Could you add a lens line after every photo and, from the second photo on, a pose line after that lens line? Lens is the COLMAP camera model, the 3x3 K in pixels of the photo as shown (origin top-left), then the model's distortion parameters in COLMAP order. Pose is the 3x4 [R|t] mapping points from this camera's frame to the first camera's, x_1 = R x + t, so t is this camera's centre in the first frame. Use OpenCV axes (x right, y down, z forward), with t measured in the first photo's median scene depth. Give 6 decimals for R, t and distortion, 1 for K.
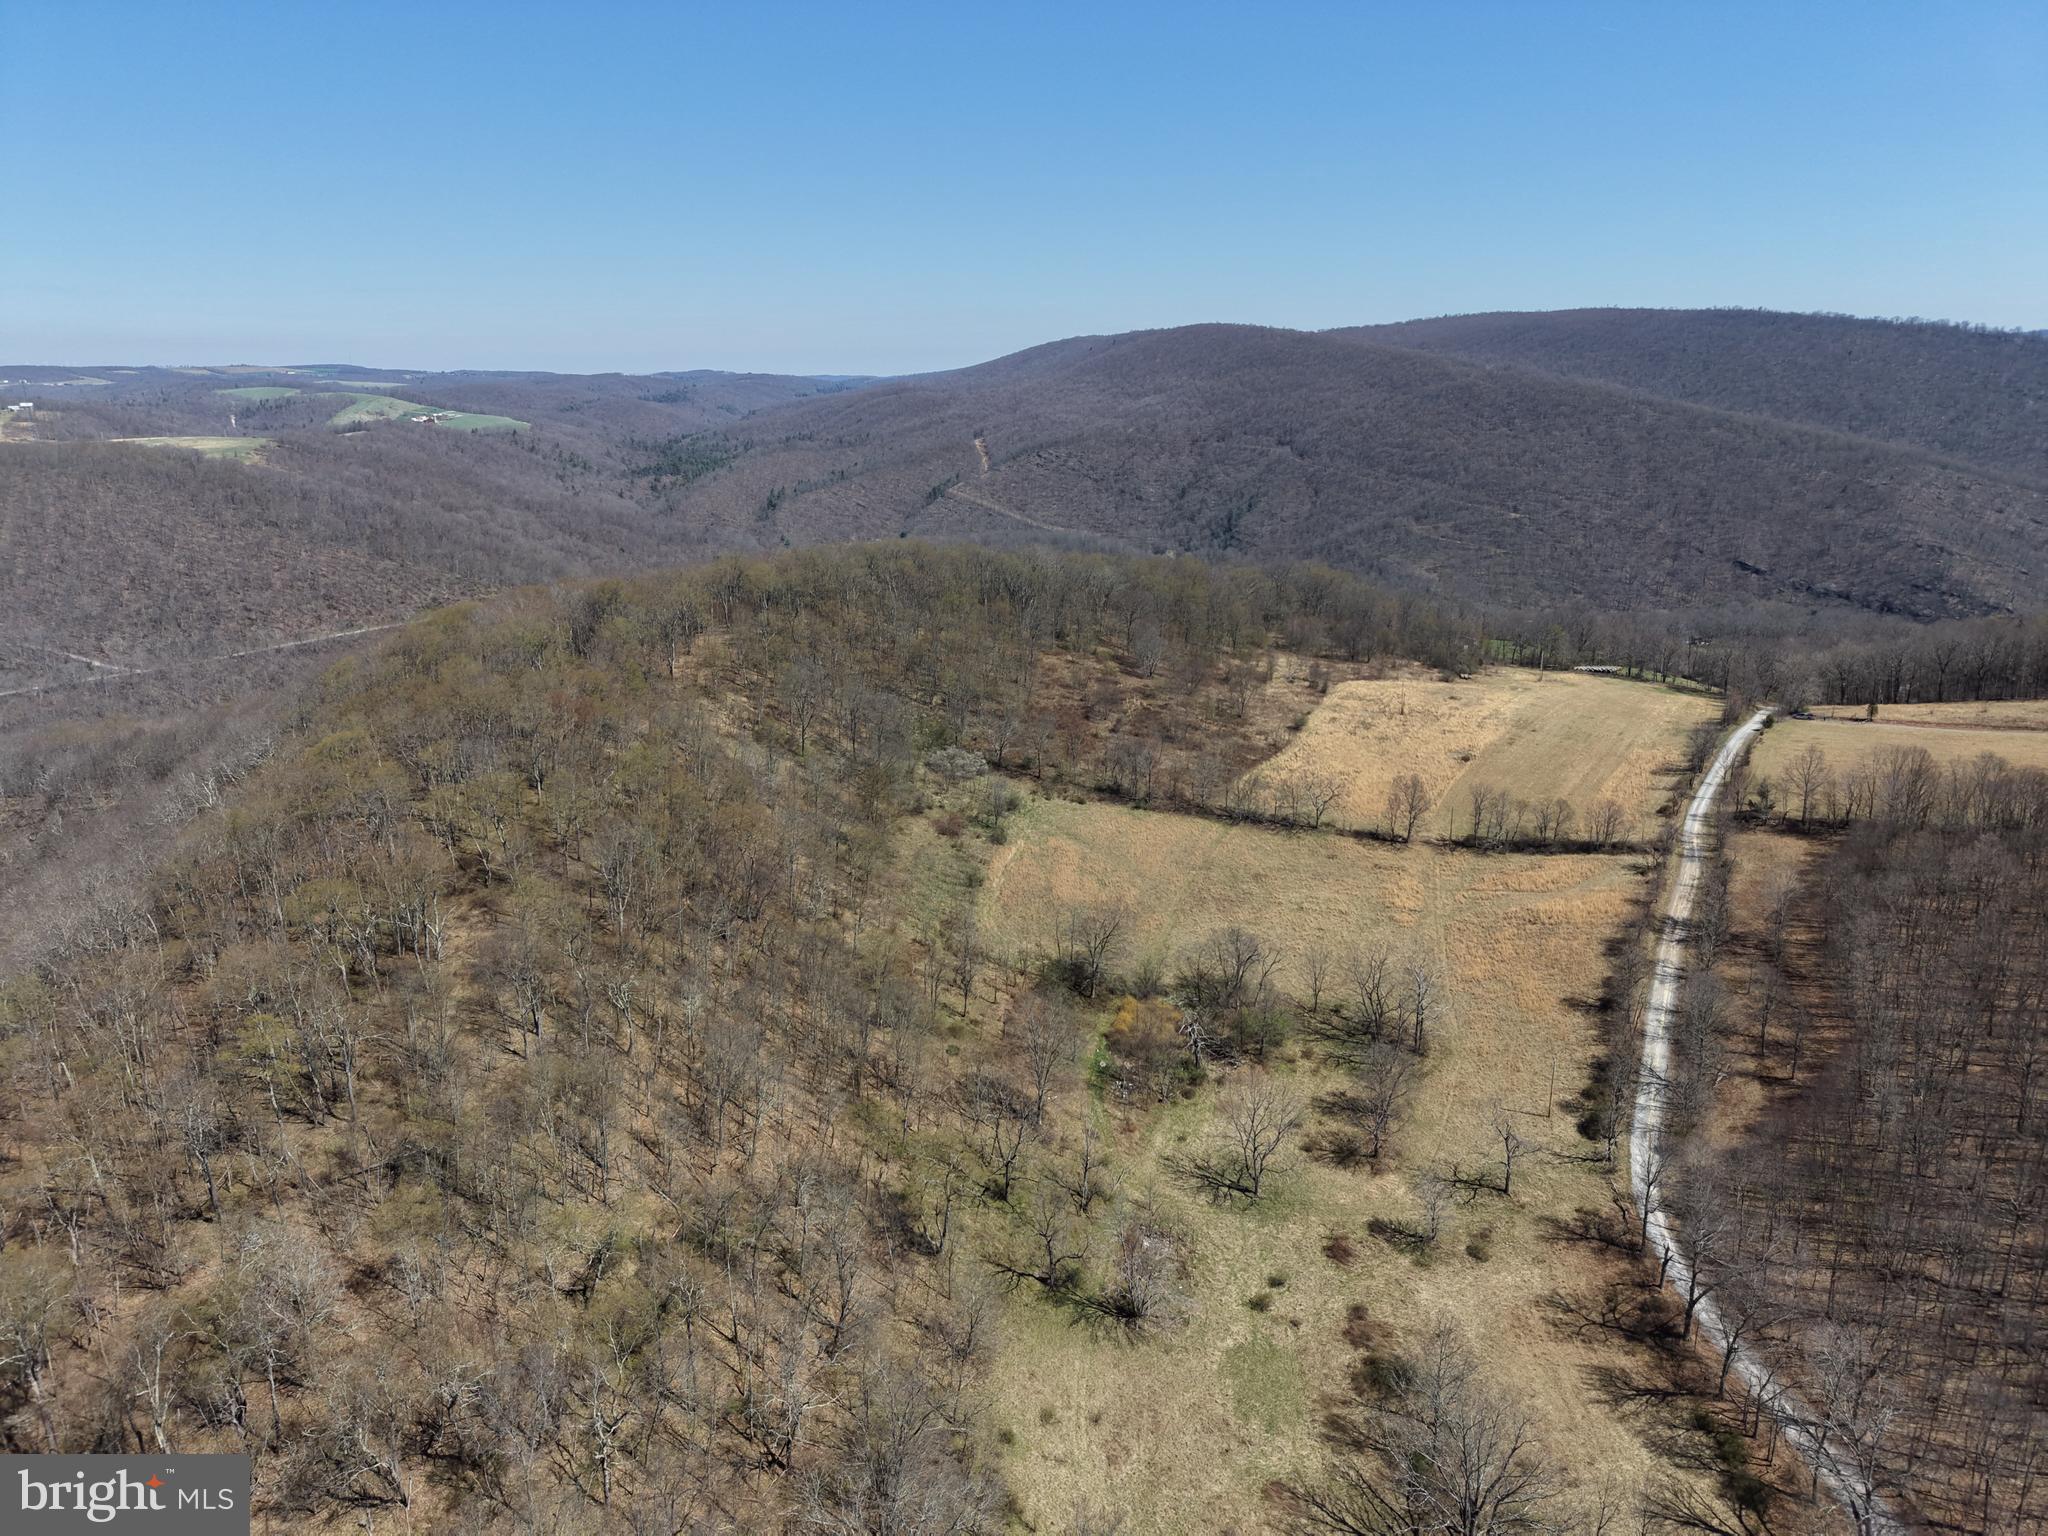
lens RADIAL K [[1375.4, 0, 1022.6], [0, 1375.4, 762.9], [0, 0, 1]] dist [0.037993, -0.039953]
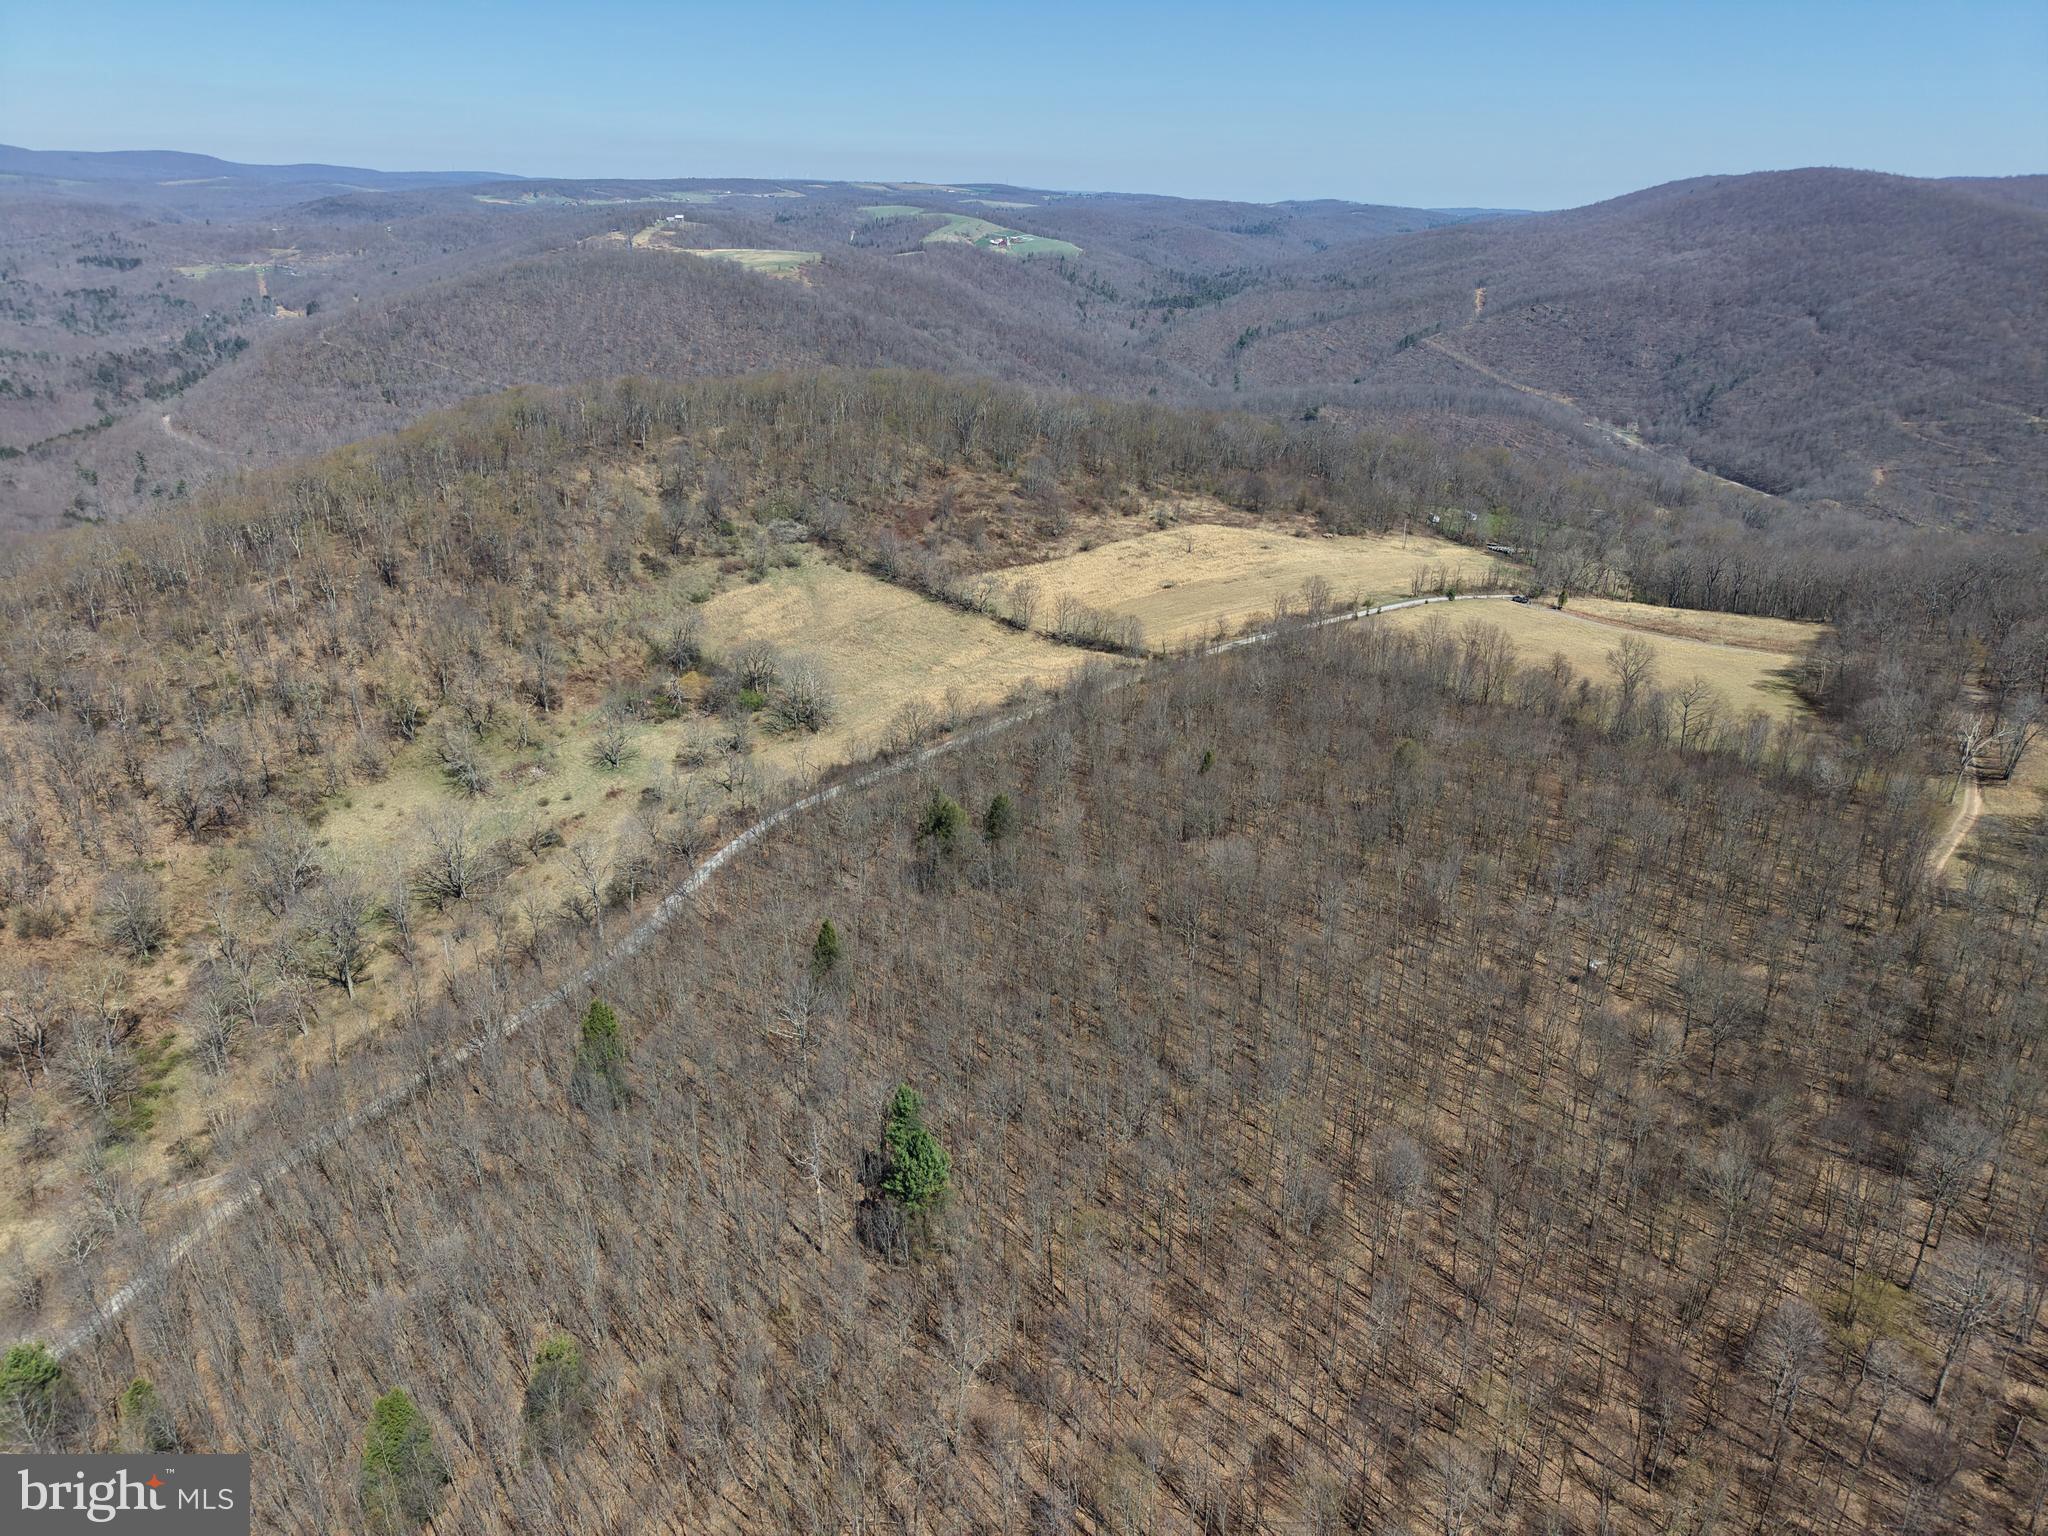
lens RADIAL K [[1375.4, 0, 1022.1], [0, 1375.4, 770.5], [0, 0, 1]] dist [0.037993, -0.039953]
pose [[0.901581, 0.194195, -0.386576, 0.165356], [-0.148110, 0.978143, 0.145941, -0.000473], [0.406467, -0.074322, 0.910637, -0.044183]]
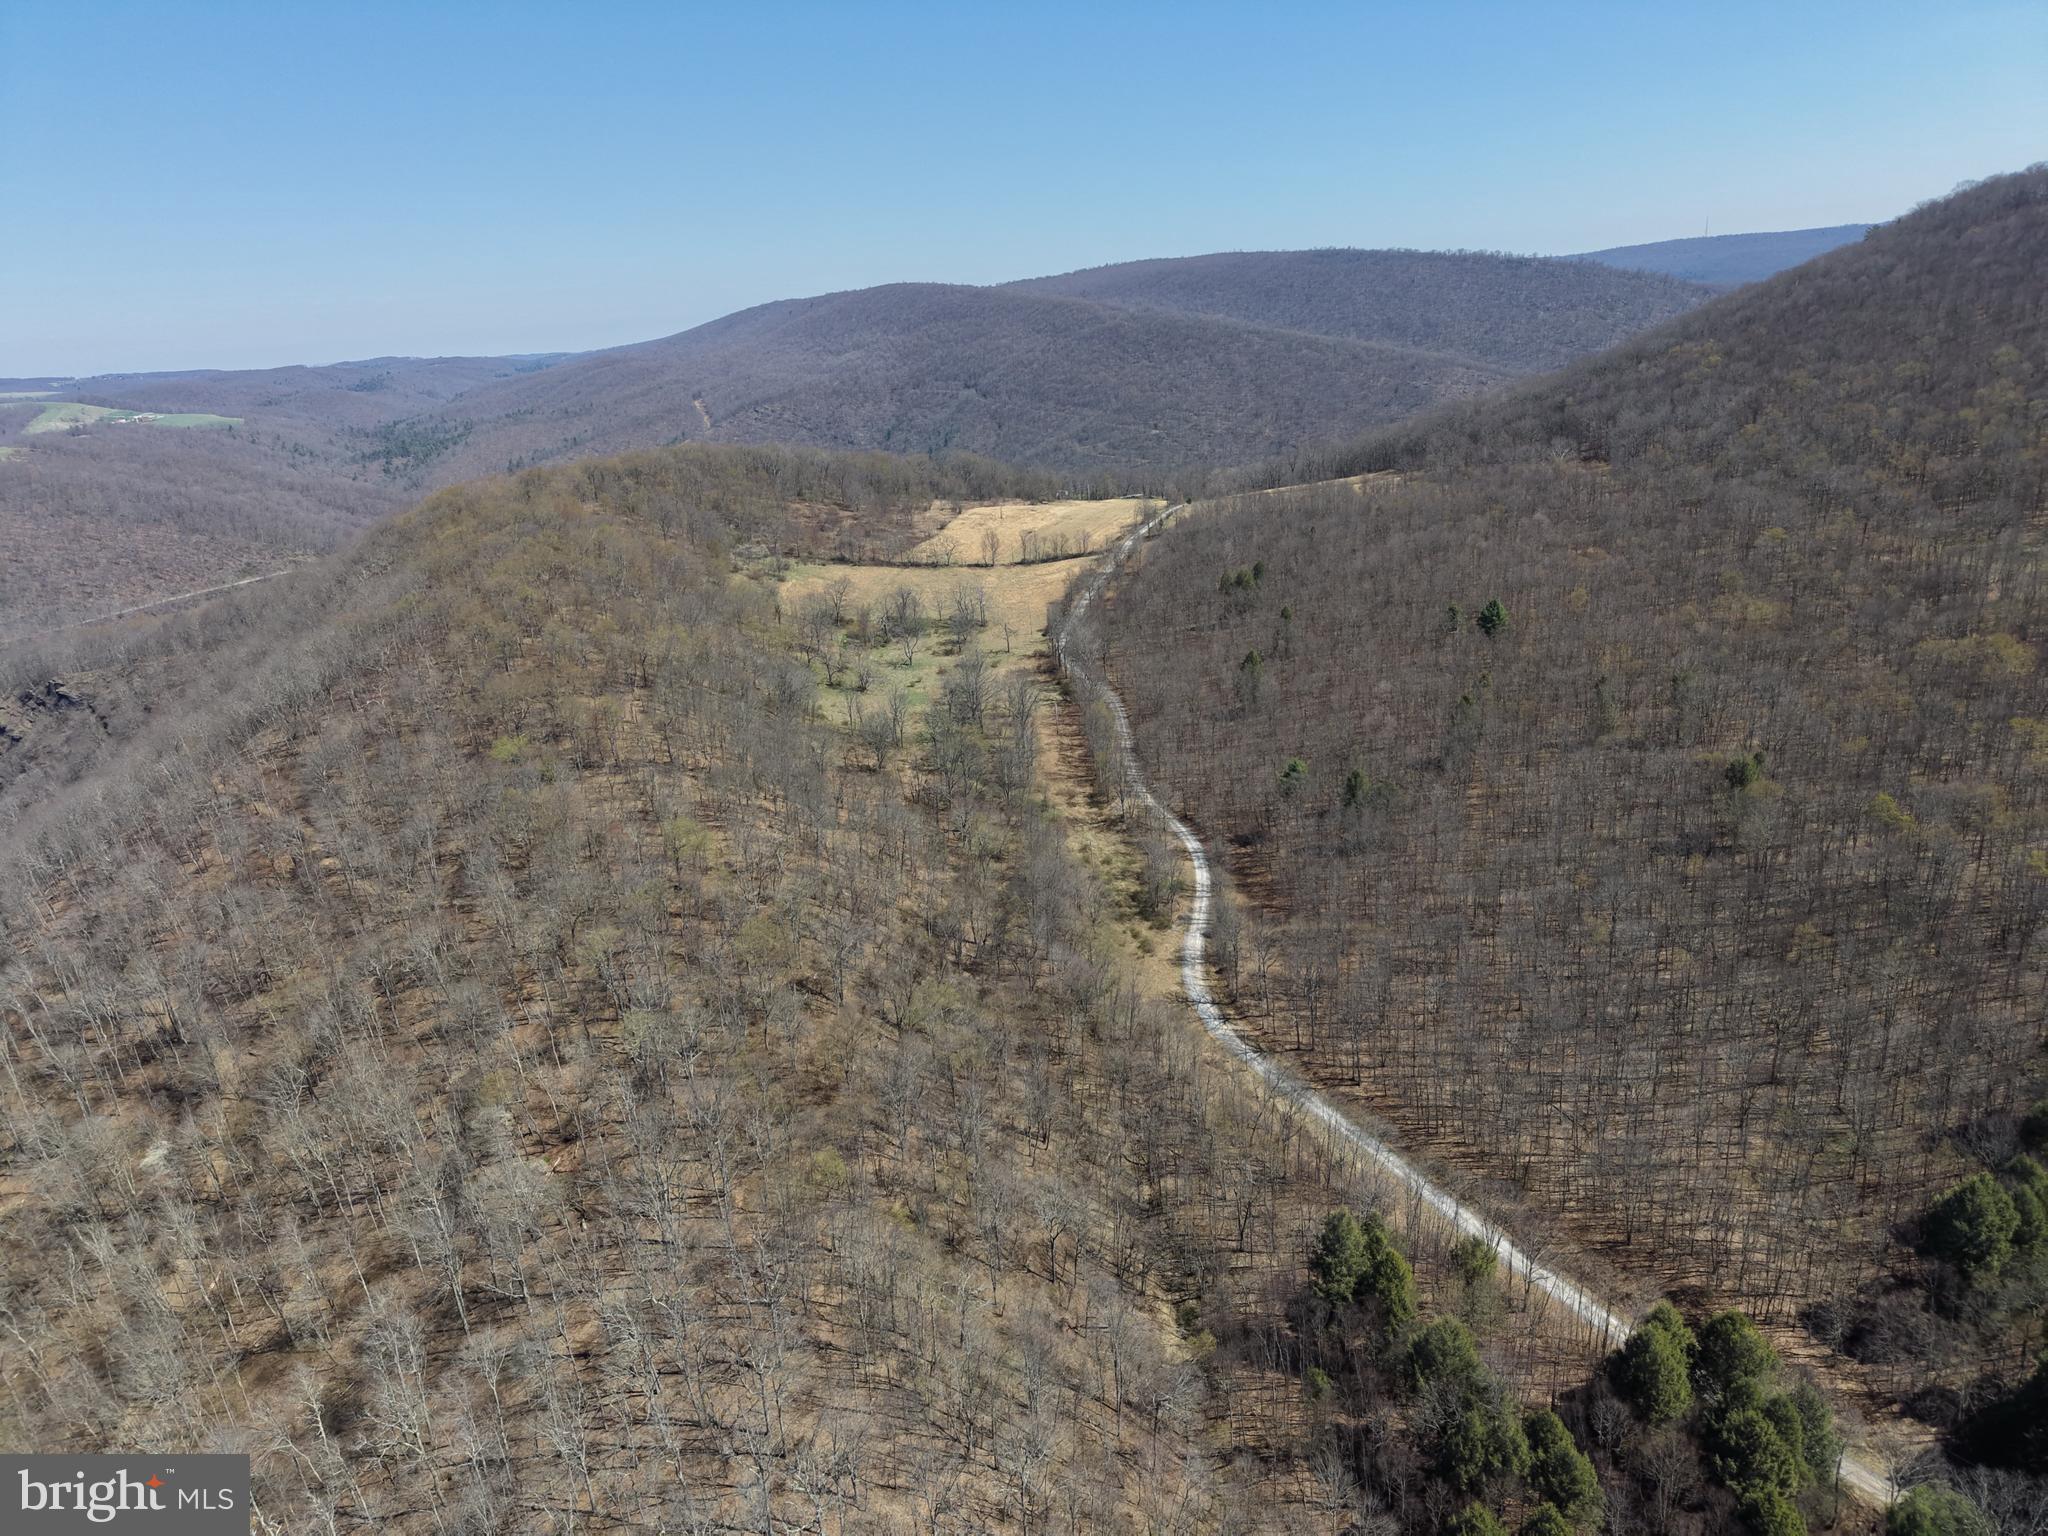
lens RADIAL K [[1375.4, 0, 1018.1], [0, 1375.4, 766.5], [0, 0, 1]] dist [0.037993, -0.039953]
pose [[0.977846, -0.115641, 0.174485, -0.011938], [0.110365, 0.993099, 0.039678, 0.054047], [-0.177869, -0.019542, 0.983860, -0.187991]]
